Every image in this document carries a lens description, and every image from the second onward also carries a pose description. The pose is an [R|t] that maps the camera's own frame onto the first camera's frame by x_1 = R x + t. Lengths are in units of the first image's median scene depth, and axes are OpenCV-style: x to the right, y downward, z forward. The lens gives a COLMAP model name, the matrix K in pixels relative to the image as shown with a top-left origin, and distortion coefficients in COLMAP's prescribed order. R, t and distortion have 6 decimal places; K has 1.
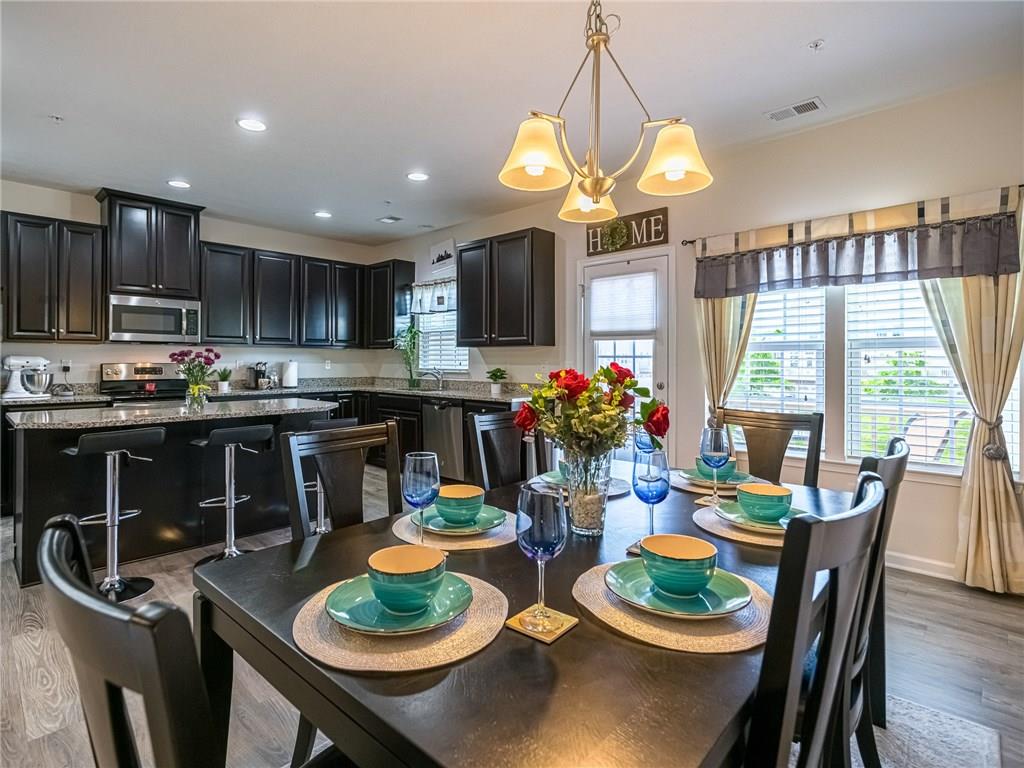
lens RADIAL K [[537.2, 0, 471.3], [0, 537.2, 358.3], [0, 0, 1]] dist [0.000724, 0.001090]
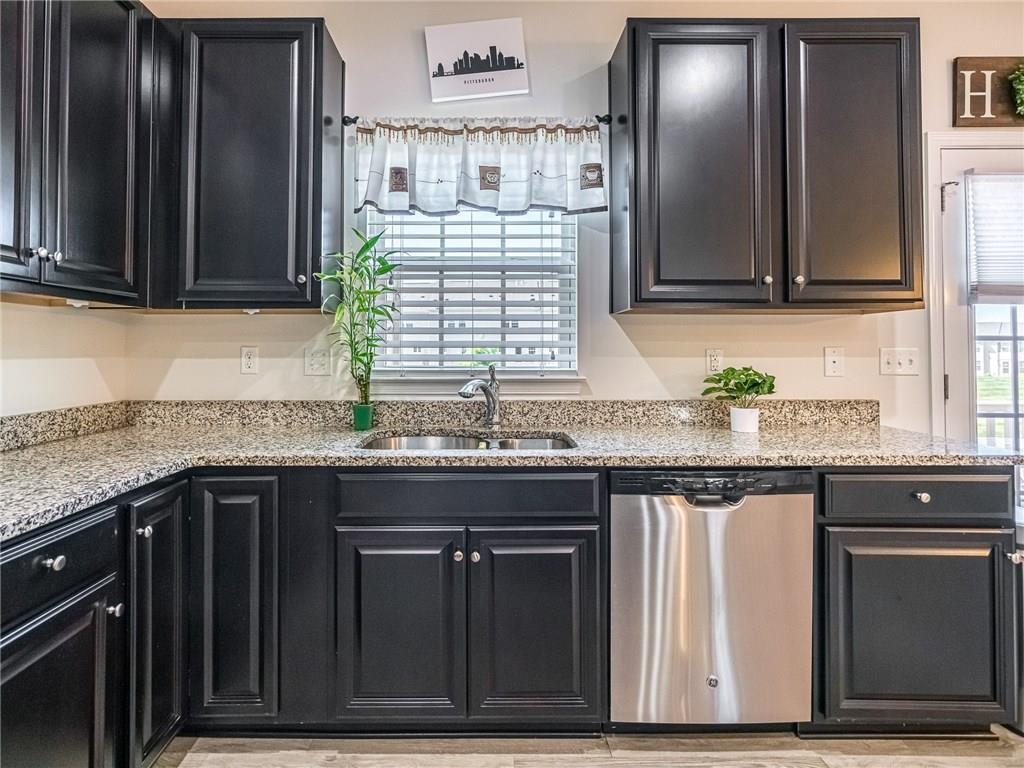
lens RADIAL K [[548.4, 0, 509.1], [0, 548.4, 338.3], [0, 0, 1]] dist [-0.000769, 0.000107]
pose [[0.683347, 0.009865, 0.730027, -0.347379], [-0.000328, 0.999913, -0.013204, 0.003483], [-0.730094, 0.008784, 0.683291, 0.826641]]
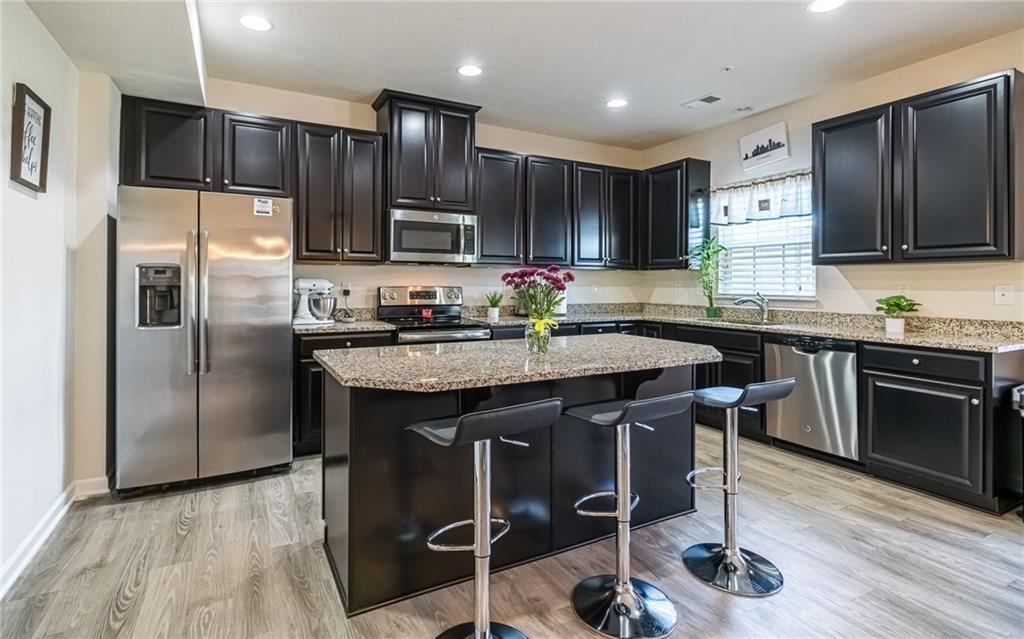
lens RADIAL K [[484.1, 0, 478.4], [0, 484.1, 281.9], [0, 0, 1]] dist [-0.003038, -0.000083]
pose [[0.956071, -0.000081, -0.293136, -0.270566], [0.000367, 1.000000, 0.000919, 0.000845], [0.293136, -0.000986, 0.956070, 0.251446]]
